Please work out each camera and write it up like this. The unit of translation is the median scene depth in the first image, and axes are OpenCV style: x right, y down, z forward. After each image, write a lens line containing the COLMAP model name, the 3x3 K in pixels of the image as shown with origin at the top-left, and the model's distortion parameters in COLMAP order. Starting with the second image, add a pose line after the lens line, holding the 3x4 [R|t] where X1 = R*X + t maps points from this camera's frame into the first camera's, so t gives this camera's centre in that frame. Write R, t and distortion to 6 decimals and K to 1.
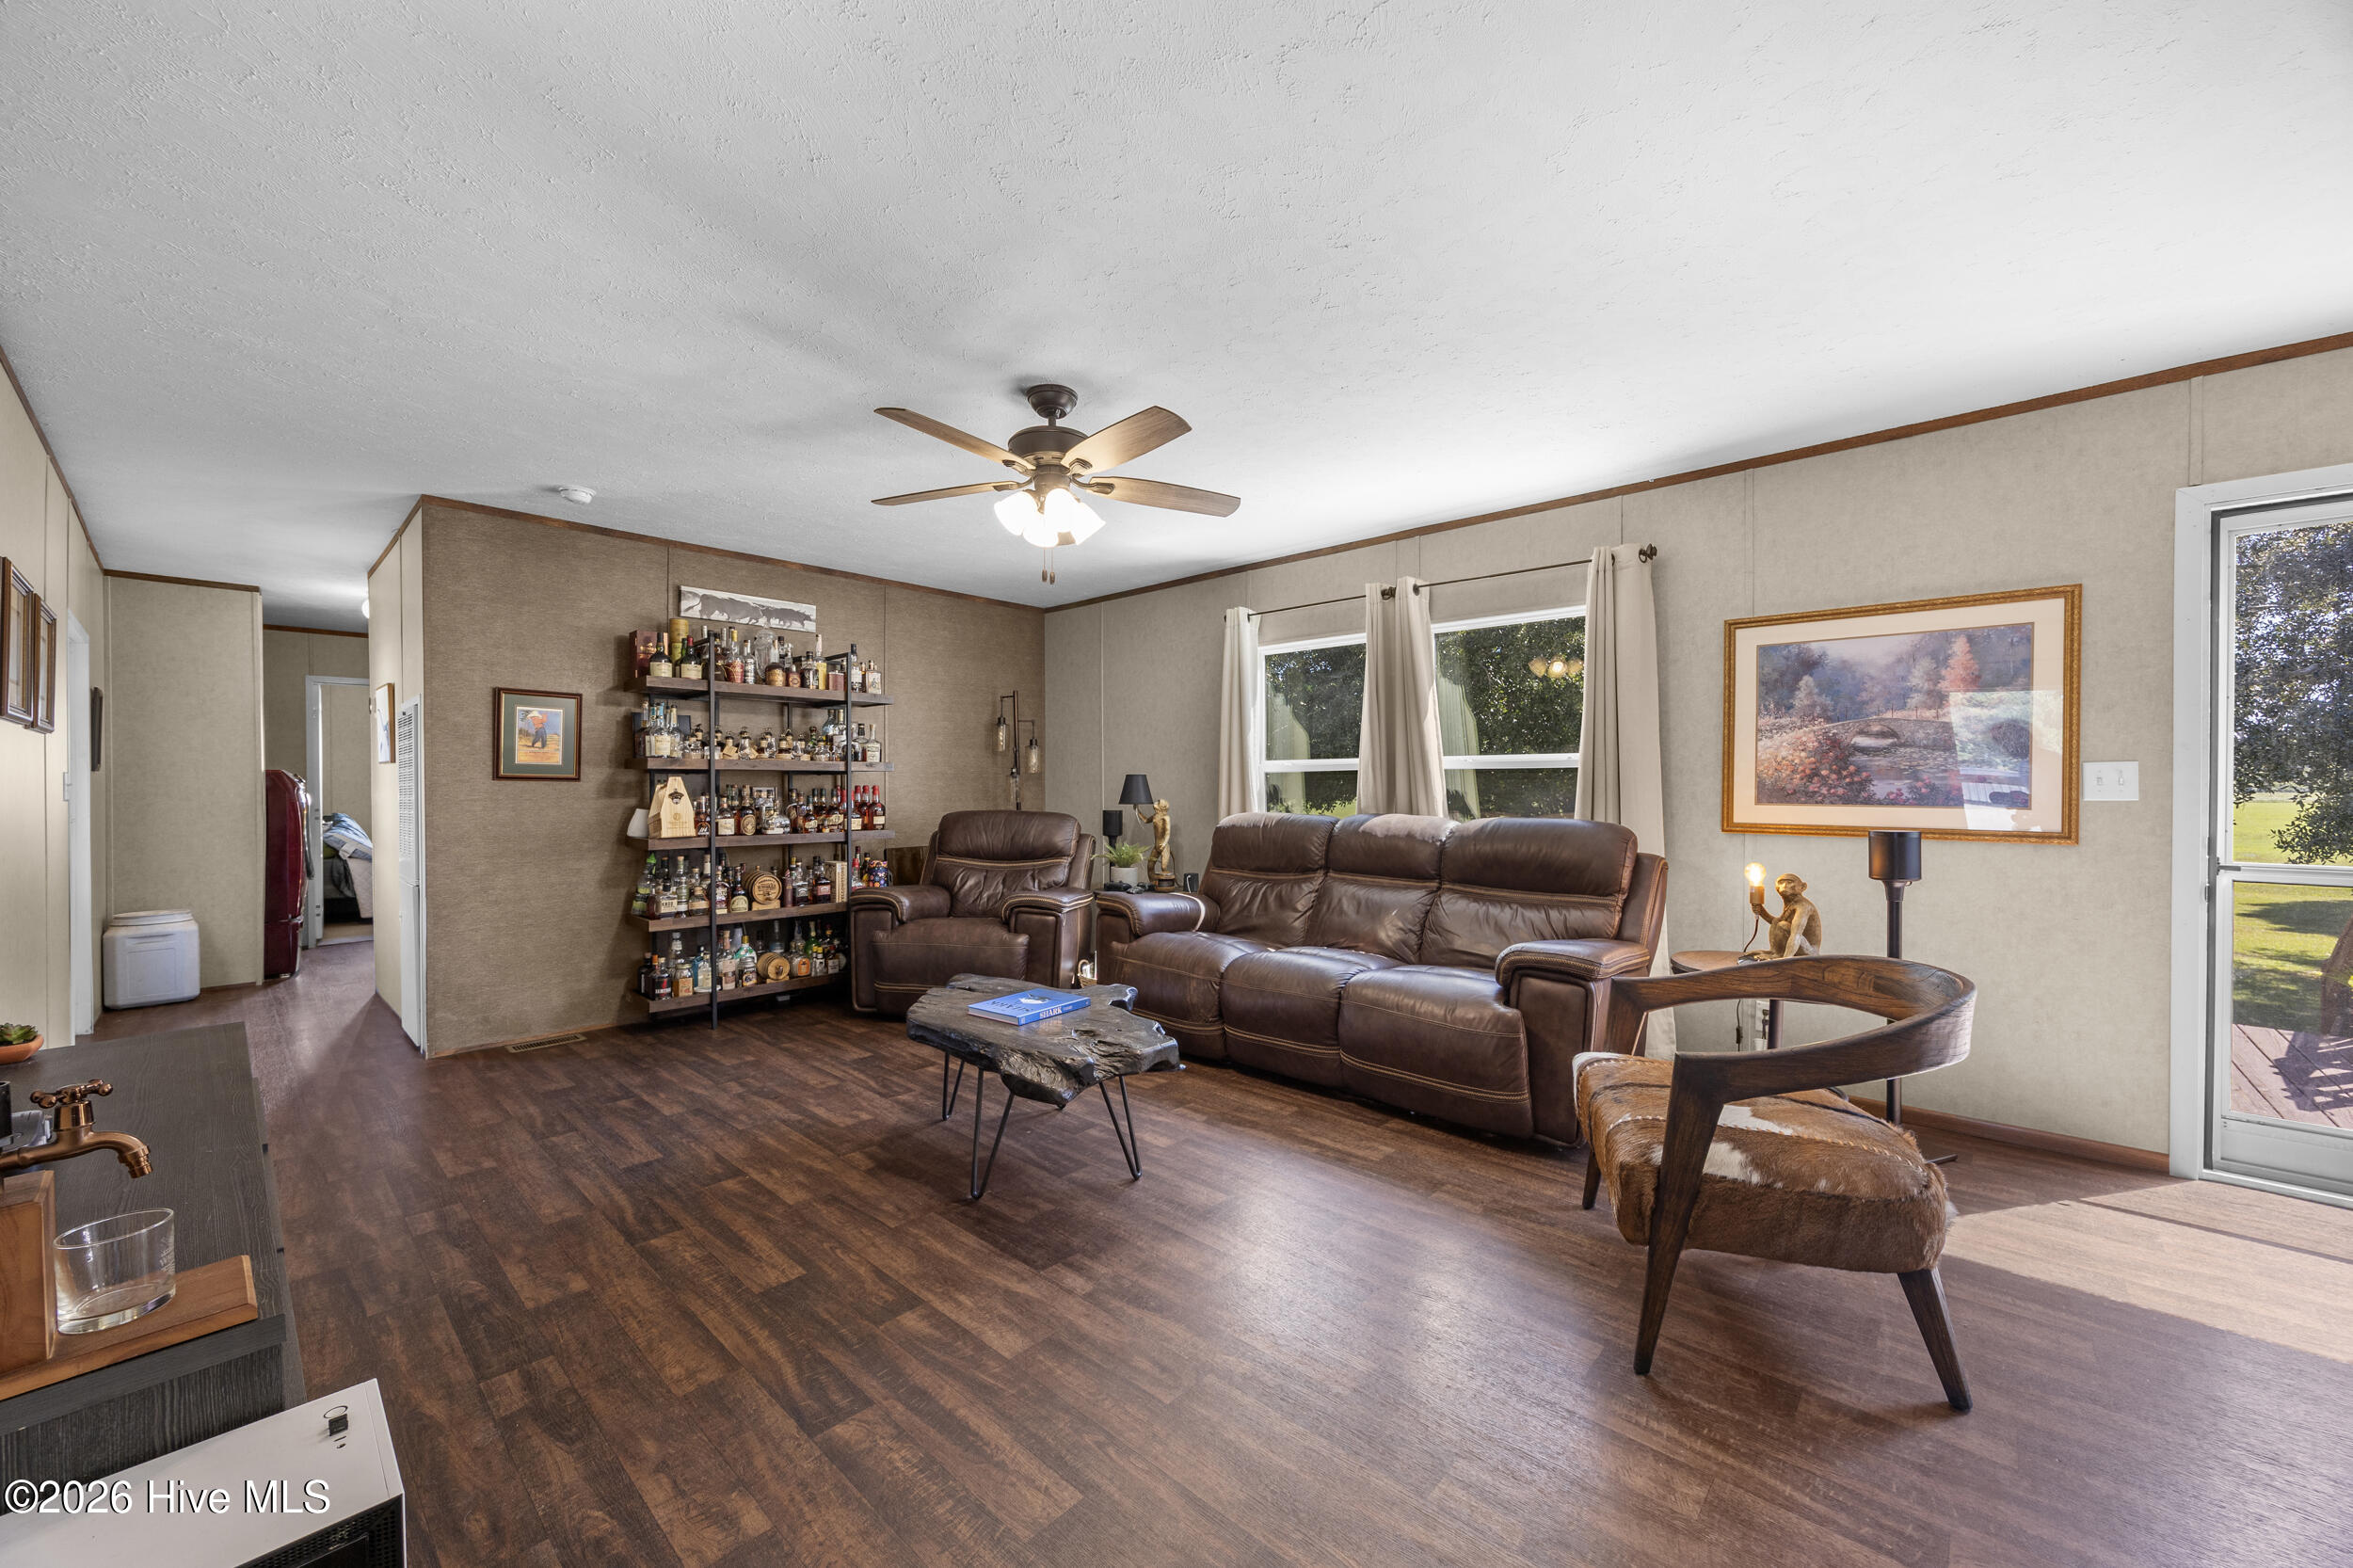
lens RADIAL K [[894.6, 0, 1169.6], [0, 894.6, 791.6], [0, 0, 1]] dist [-0.002273, 0.000226]
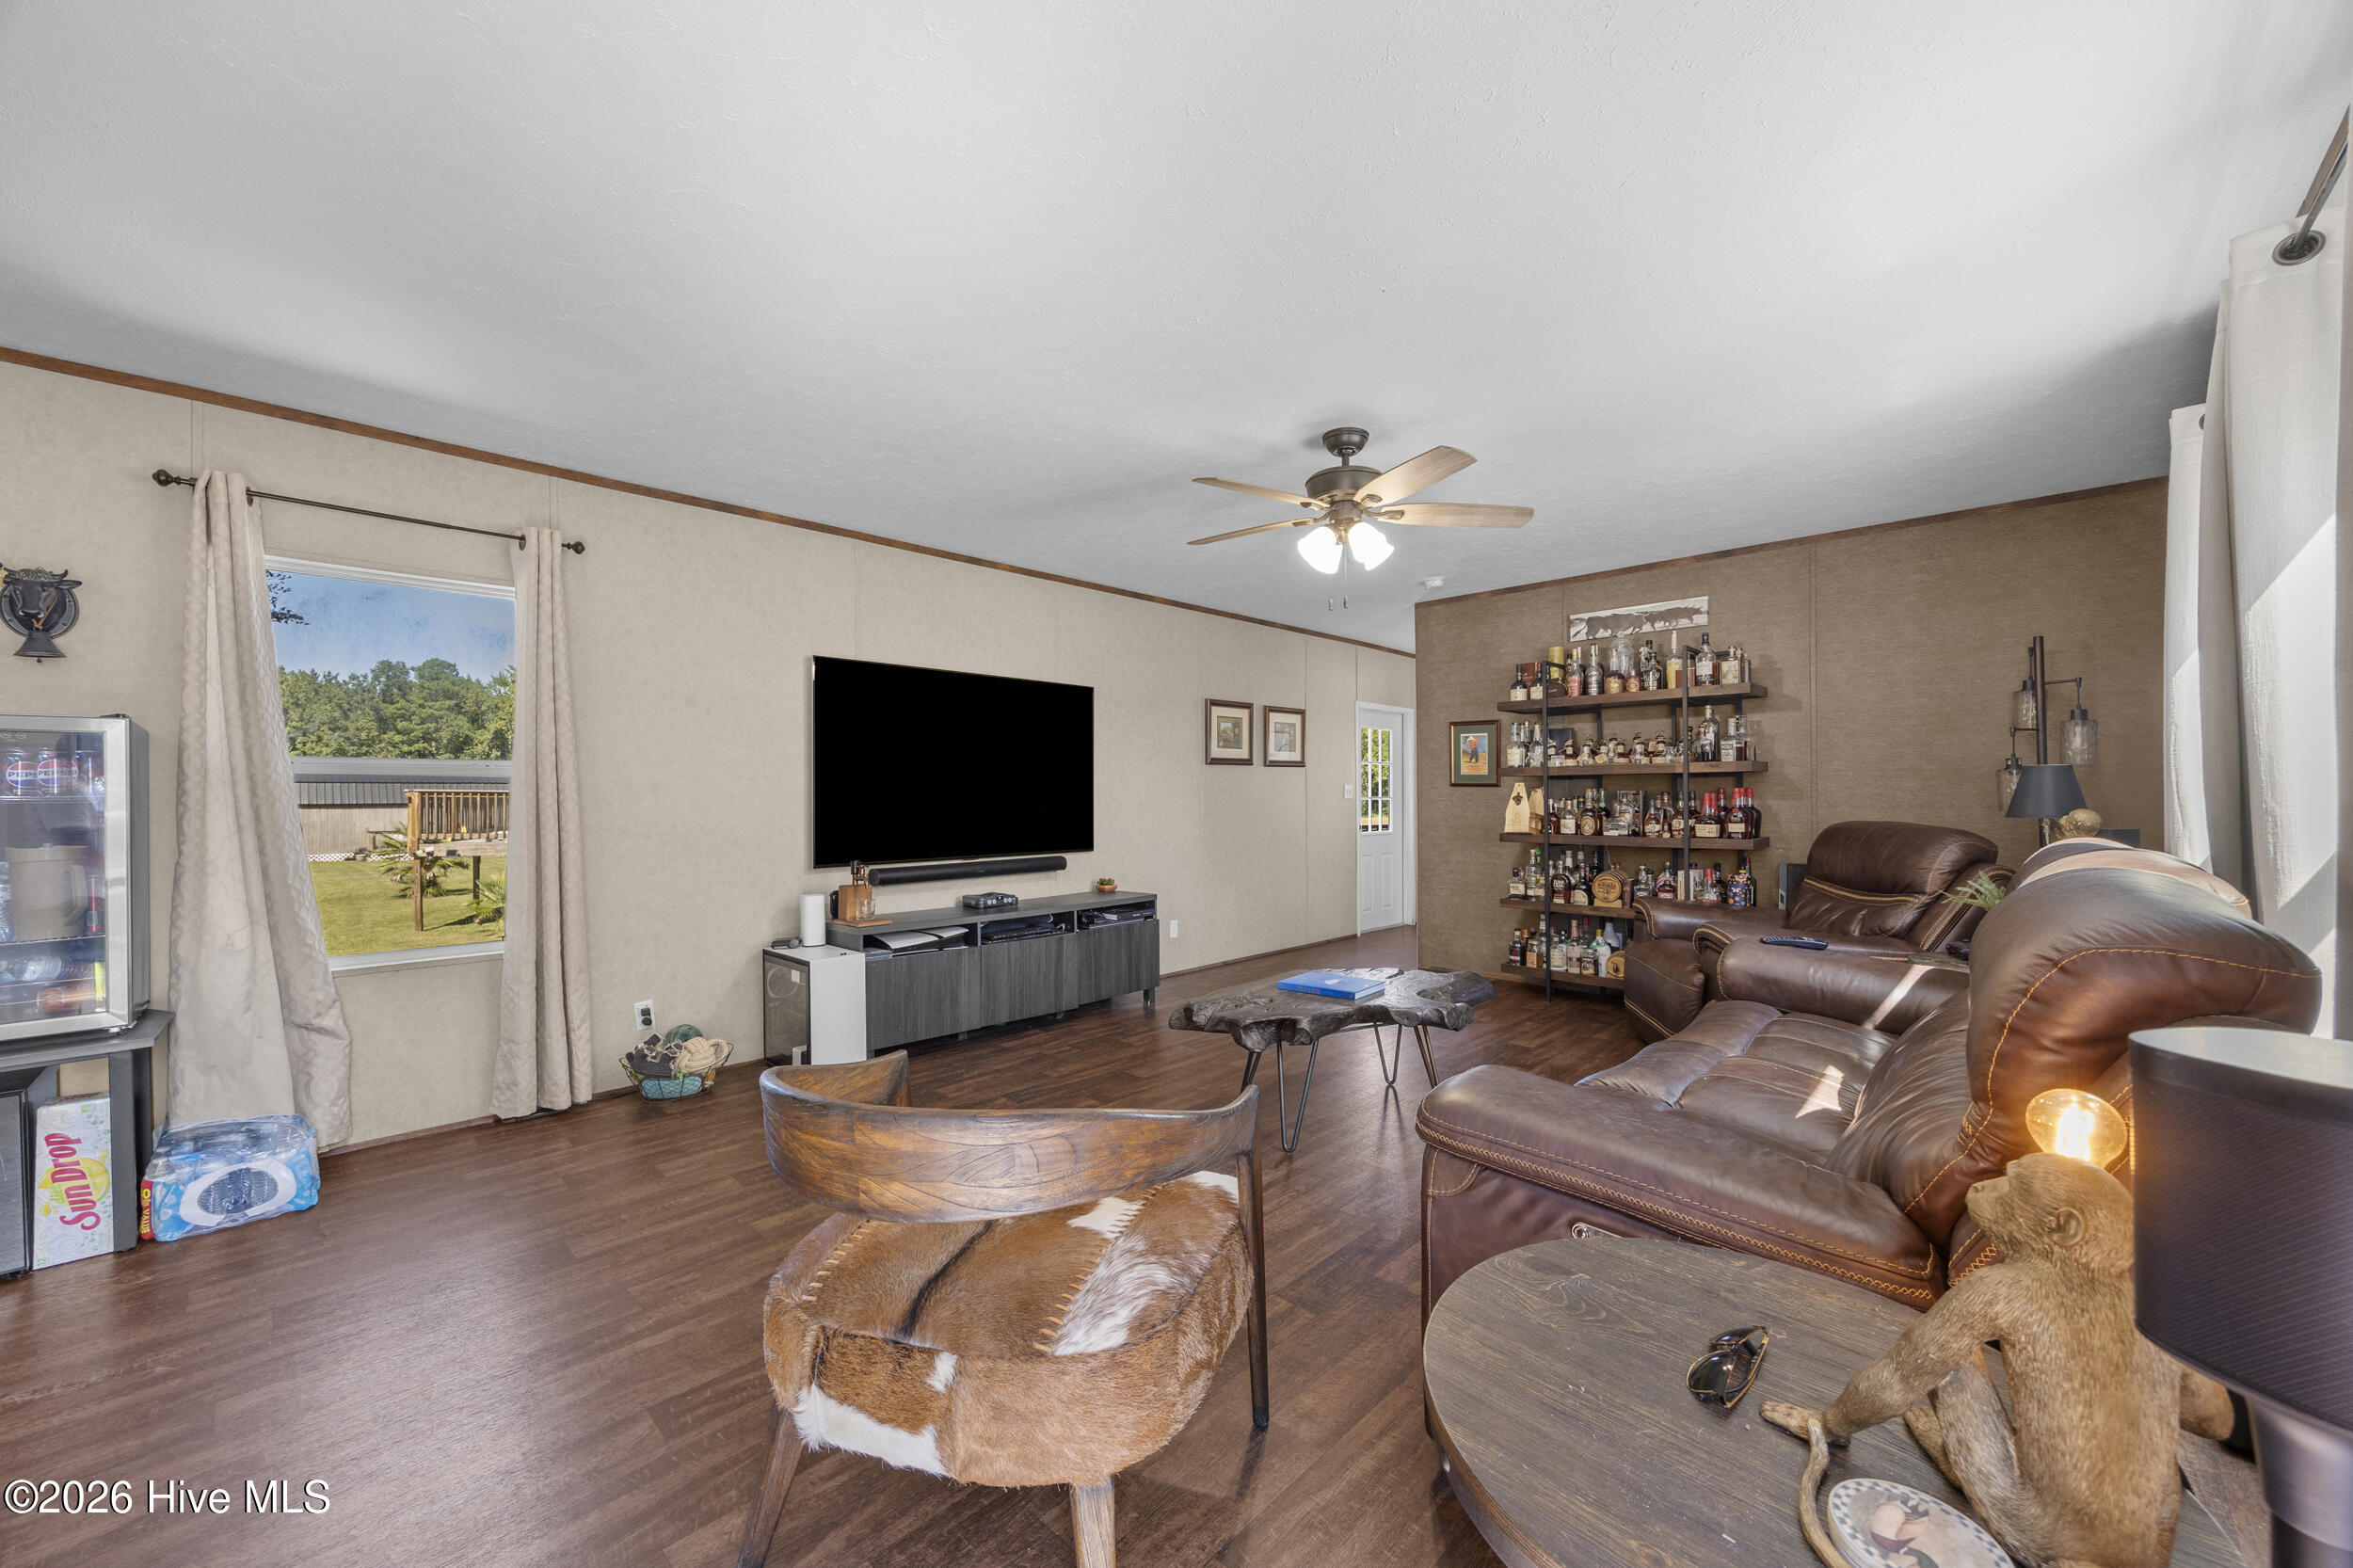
lens RADIAL K [[894.6, 0, 1169.6], [0, 894.6, 791.6], [0, 0, 1]] dist [-0.002273, 0.000226]
pose [[-0.023241, -0.001540, -0.999729, 0.649193], [0.000866, 0.999998, -0.001560, -0.002790], [0.999730, -0.000902, -0.023239, 0.541820]]
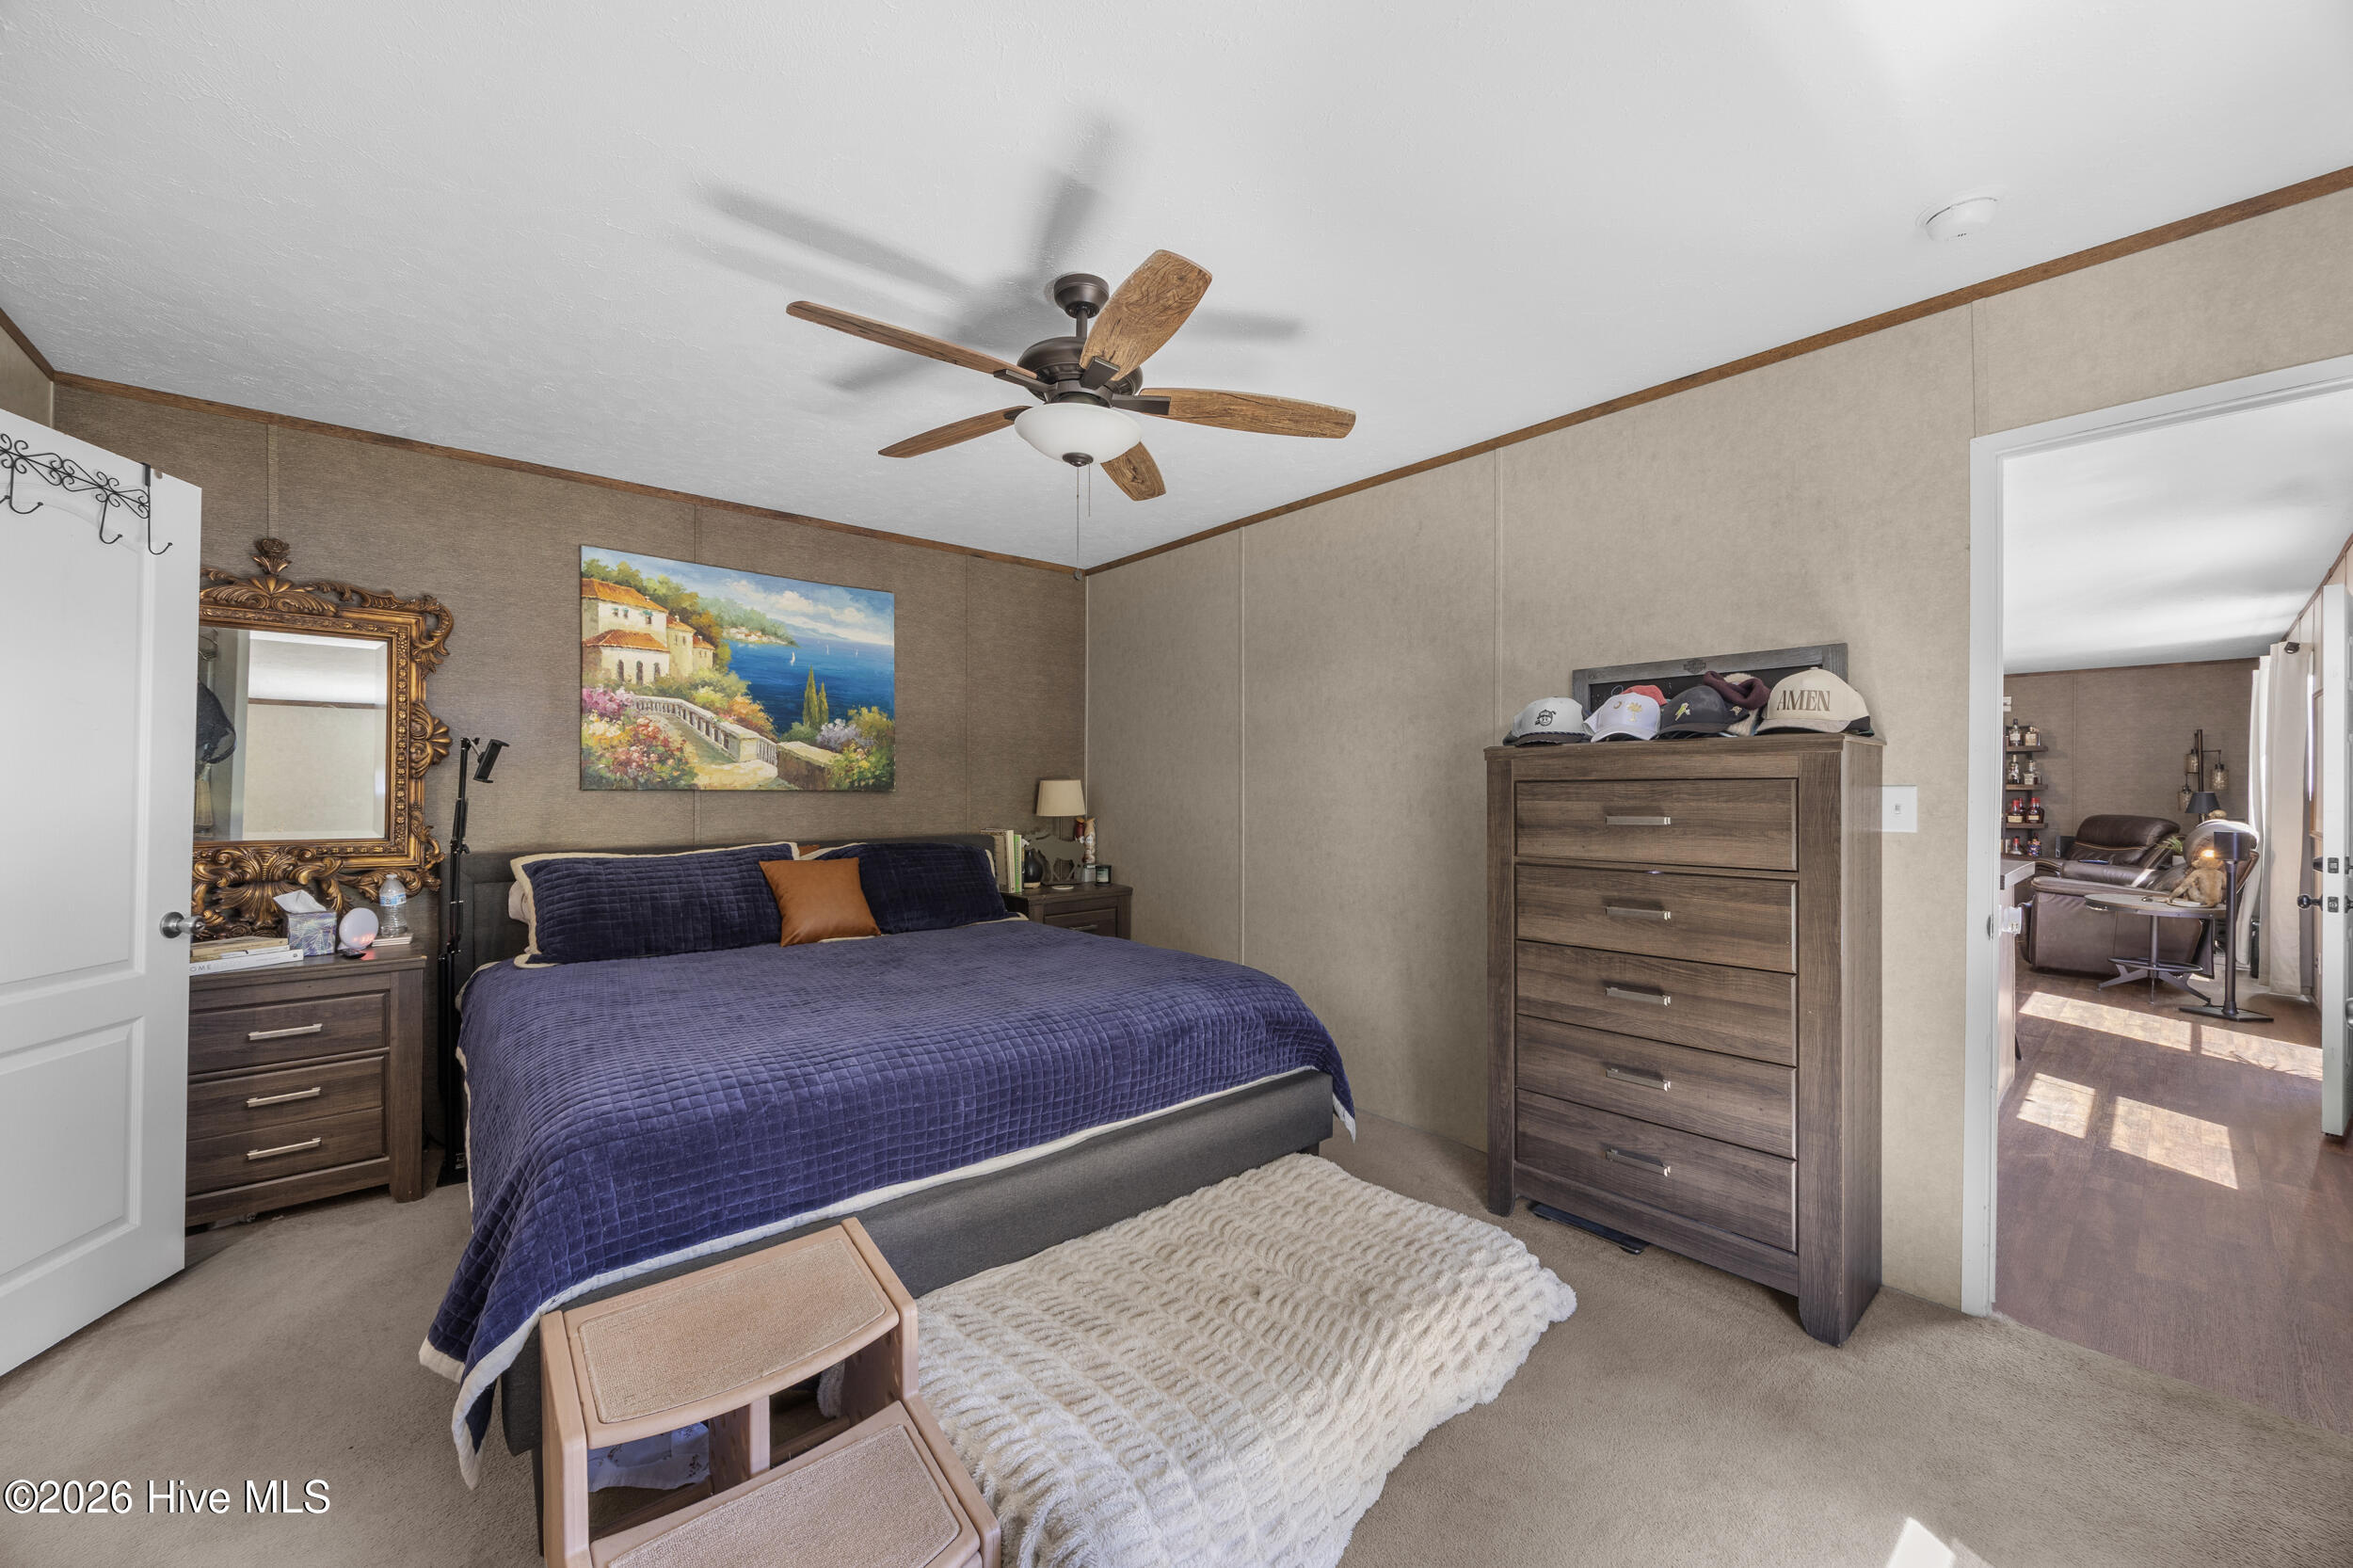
lens RADIAL K [[895.6, 0, 1164.5], [0, 895.6, 789.6], [0, 0, 1]] dist [-0.001471, -0.000368]
pose [[-0.105107, 0.002878, -0.994457, 1.842275], [-0.005660, 0.999978, 0.003492, -0.022434], [0.994445, 0.005996, -0.105089, -0.584367]]
